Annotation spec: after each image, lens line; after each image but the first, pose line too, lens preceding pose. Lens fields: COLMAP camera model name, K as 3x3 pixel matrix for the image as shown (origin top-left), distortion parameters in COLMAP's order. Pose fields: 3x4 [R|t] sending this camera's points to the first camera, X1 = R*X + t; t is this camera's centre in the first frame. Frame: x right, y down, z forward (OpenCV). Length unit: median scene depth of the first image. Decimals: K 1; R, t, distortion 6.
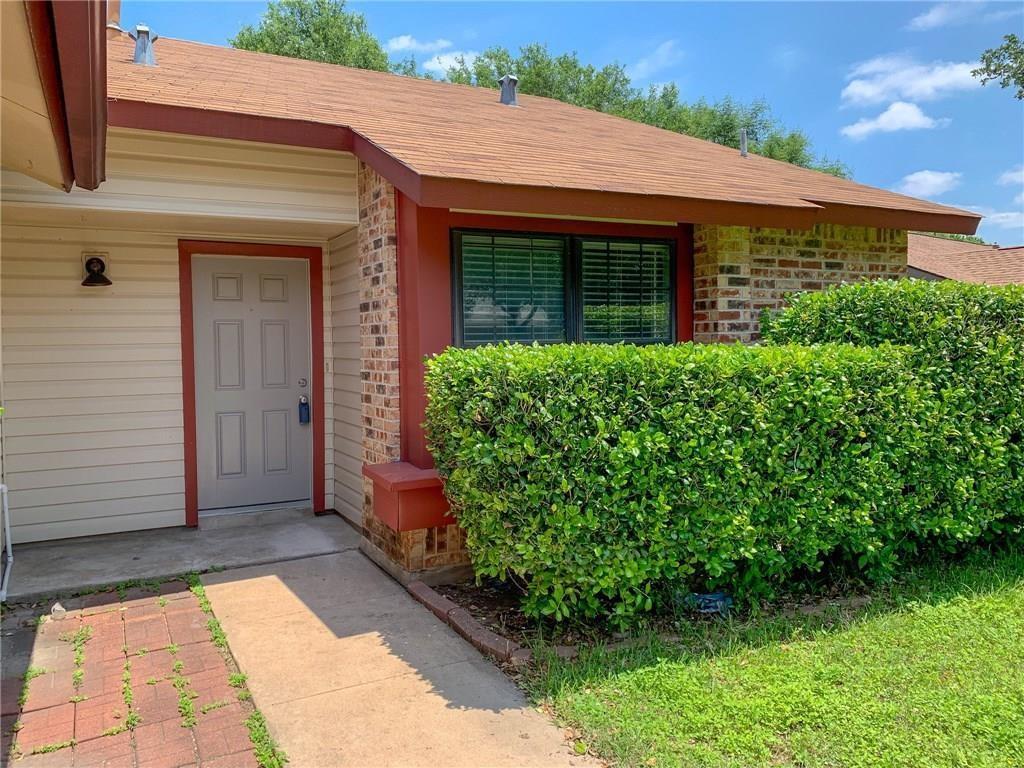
lens RADIAL K [[787.8, 0, 512.1], [0, 787.8, 382.1], [0, 0, 1]] dist [0.011068, -0.002715]
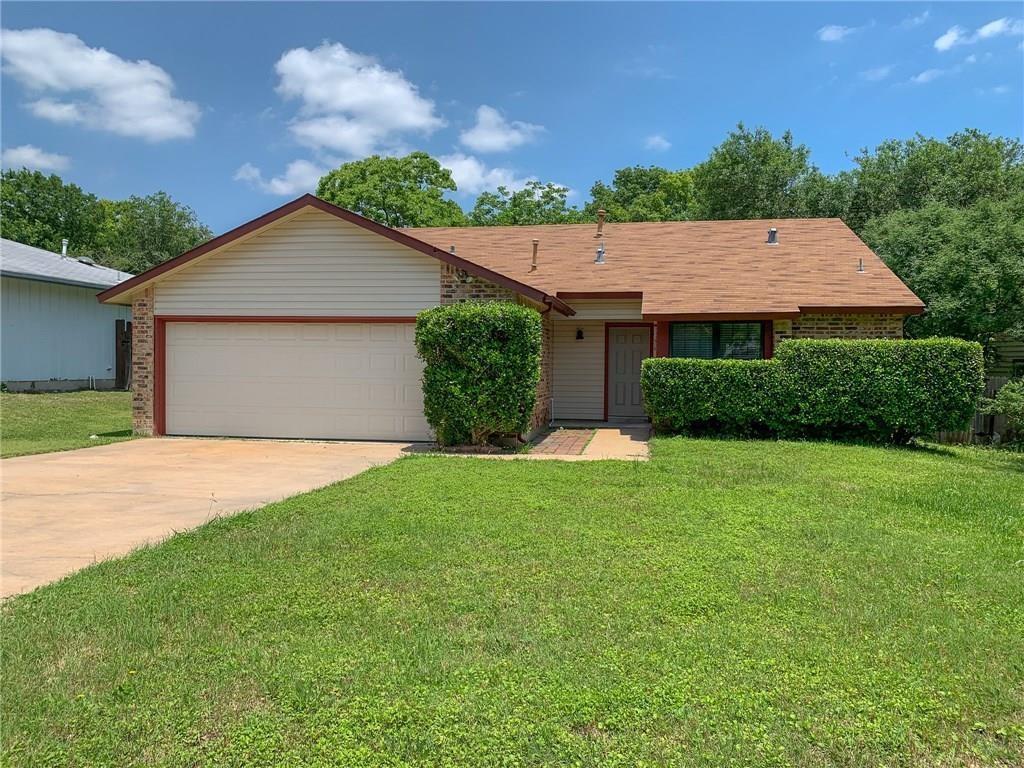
lens RADIAL K [[787.8, 0, 512.6], [0, 787.8, 383.9], [0, 0, 1]] dist [0.011068, -0.002715]
pose [[0.789774, 0.032658, -0.612527, 1.179755], [-0.049294, 0.998731, -0.010310, 0.100703], [0.611413, 0.038336, 0.790382, -1.621025]]
